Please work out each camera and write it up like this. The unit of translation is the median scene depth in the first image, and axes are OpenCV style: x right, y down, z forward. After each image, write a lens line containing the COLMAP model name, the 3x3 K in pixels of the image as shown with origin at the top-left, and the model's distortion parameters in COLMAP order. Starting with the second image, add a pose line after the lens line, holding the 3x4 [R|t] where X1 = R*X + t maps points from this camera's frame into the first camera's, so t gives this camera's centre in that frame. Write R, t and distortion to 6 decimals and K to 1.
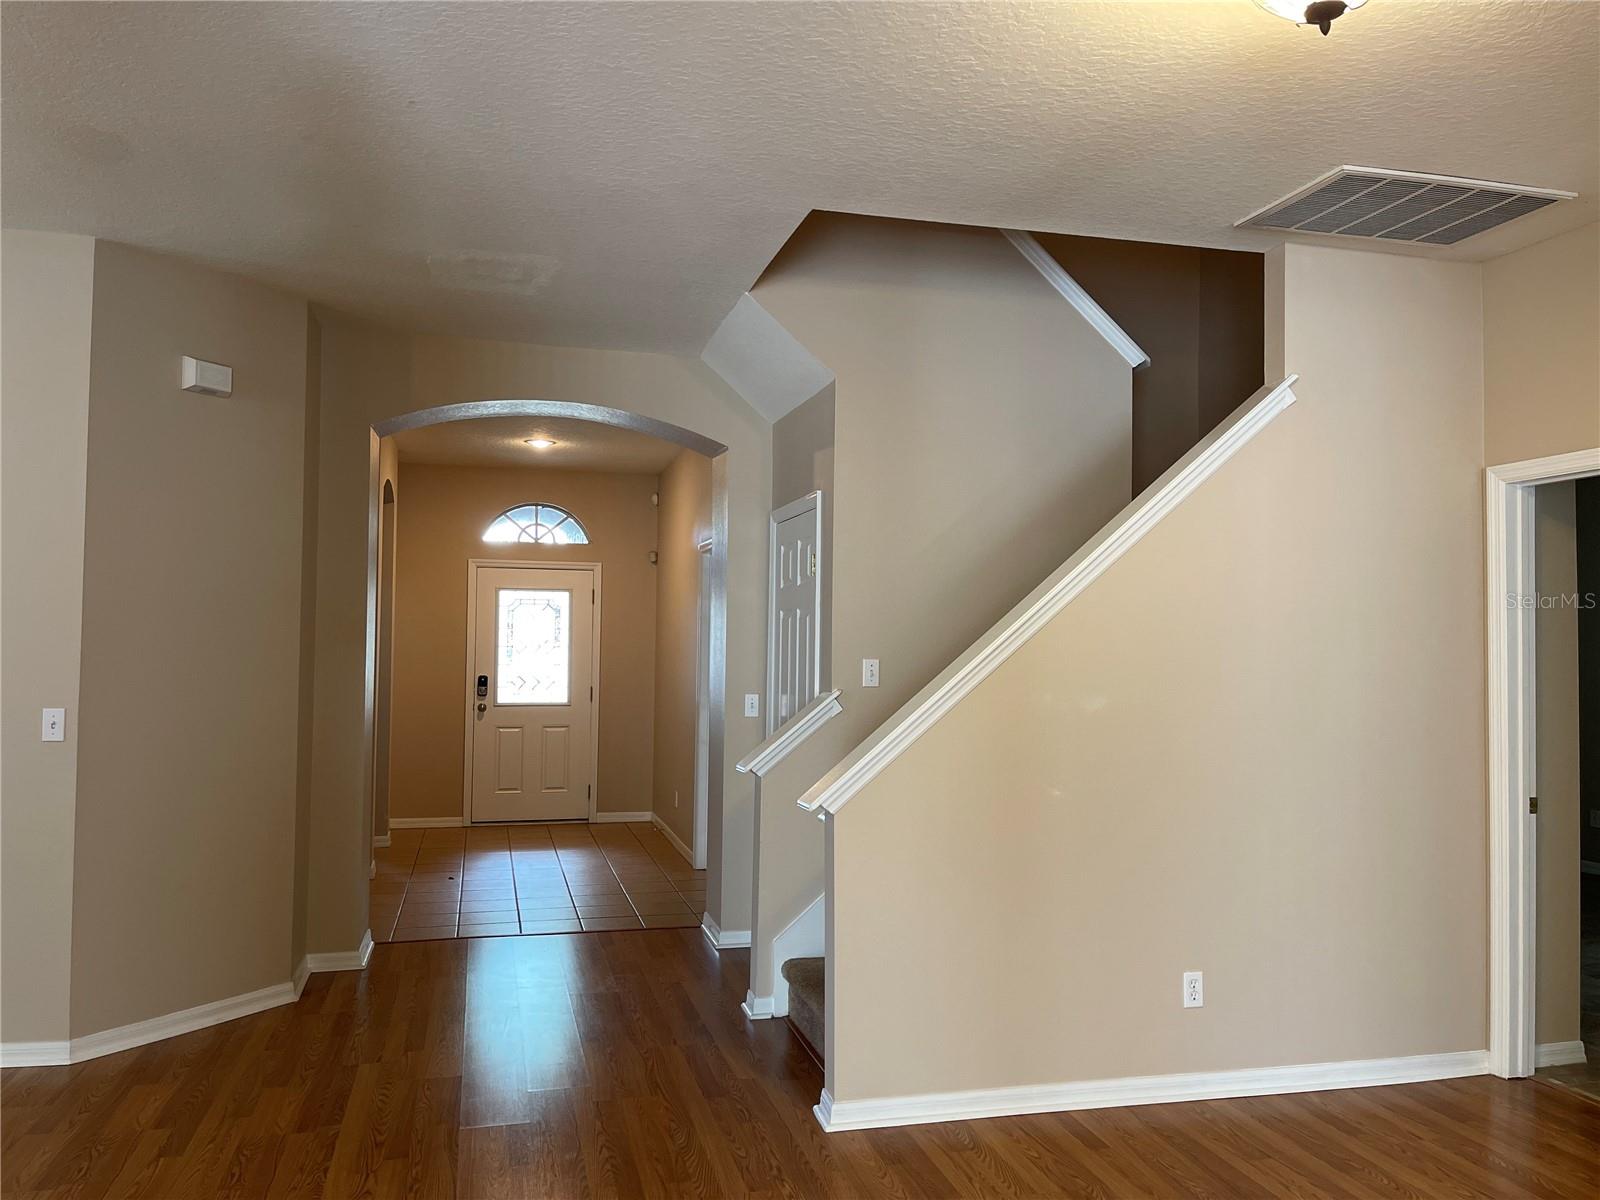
lens RADIAL K [[1222.8, 0, 800.1], [0, 1222.8, 595.7], [0, 0, 1]] dist [0.047094, -0.067341]
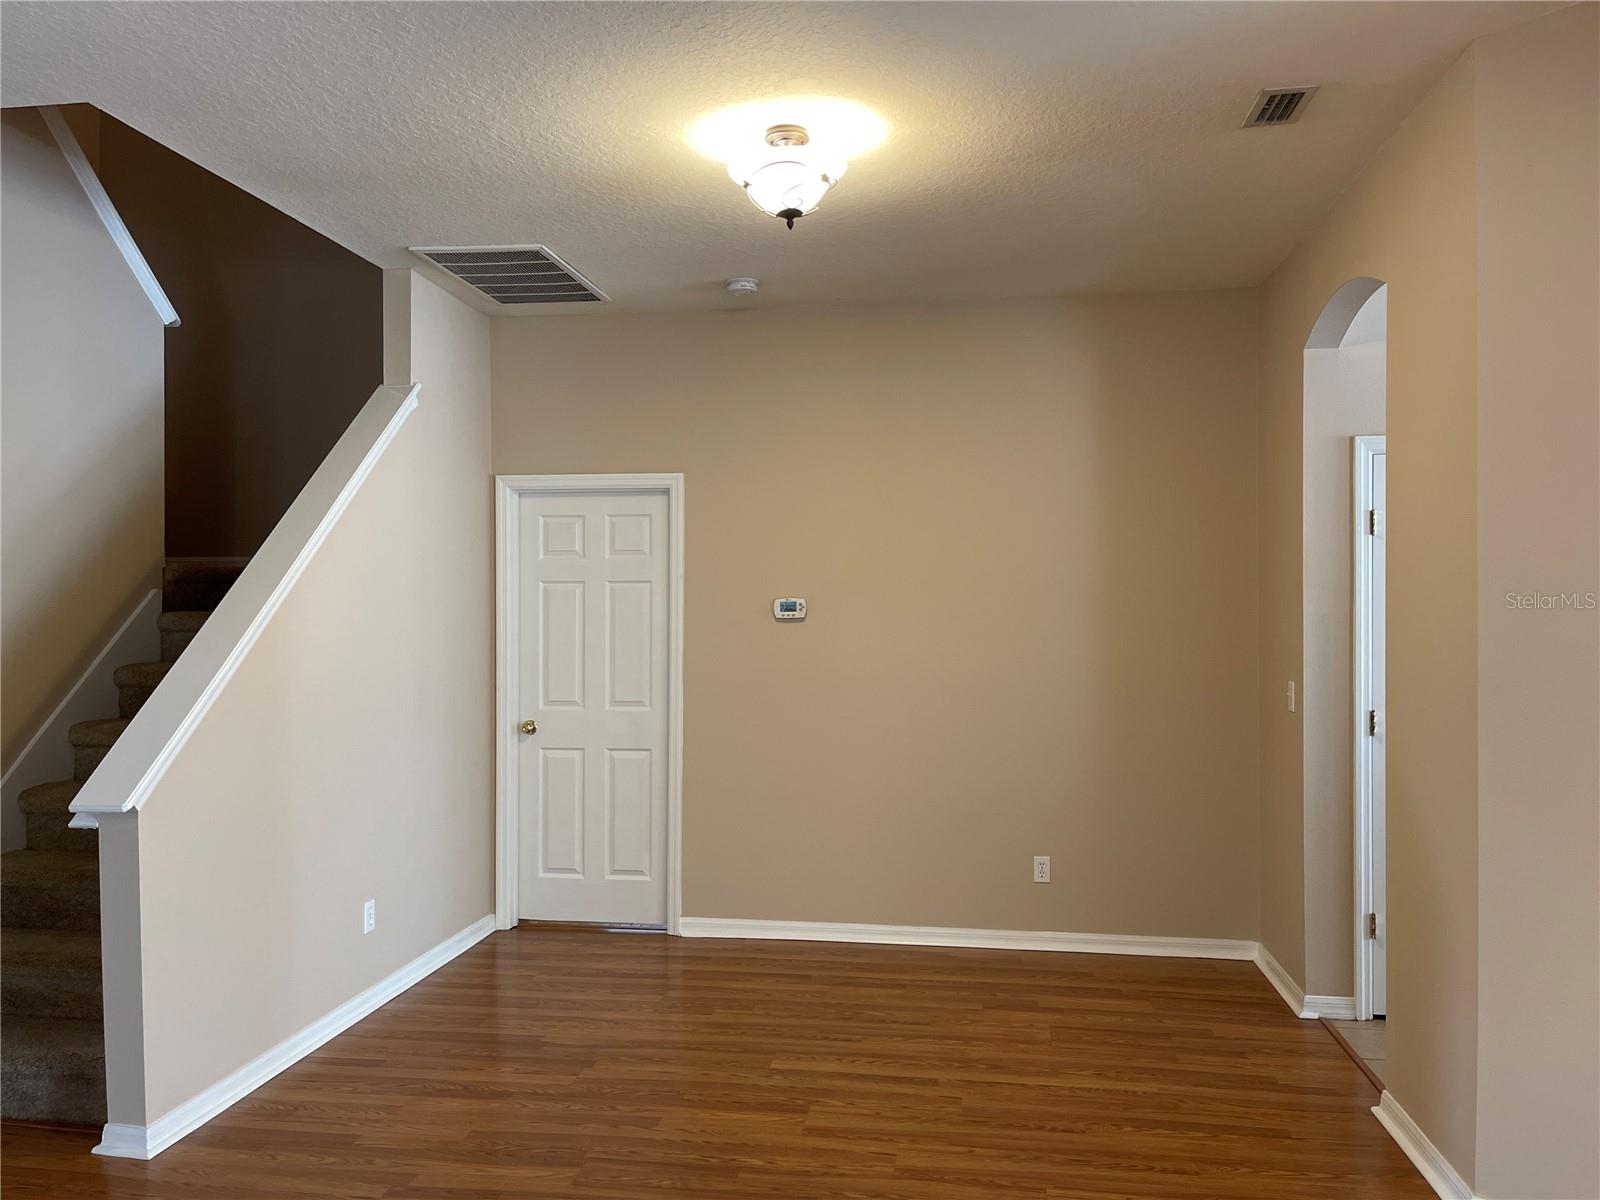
lens RADIAL K [[1222.8, 0, 801.9], [0, 1222.8, 610.3], [0, 0, 1]] dist [0.047094, -0.067341]
pose [[0.382774, -0.013880, 0.923738, -0.564770], [-0.035941, 0.998906, 0.029903, -0.011408], [-0.923143, -0.044646, 0.381856, 0.204465]]
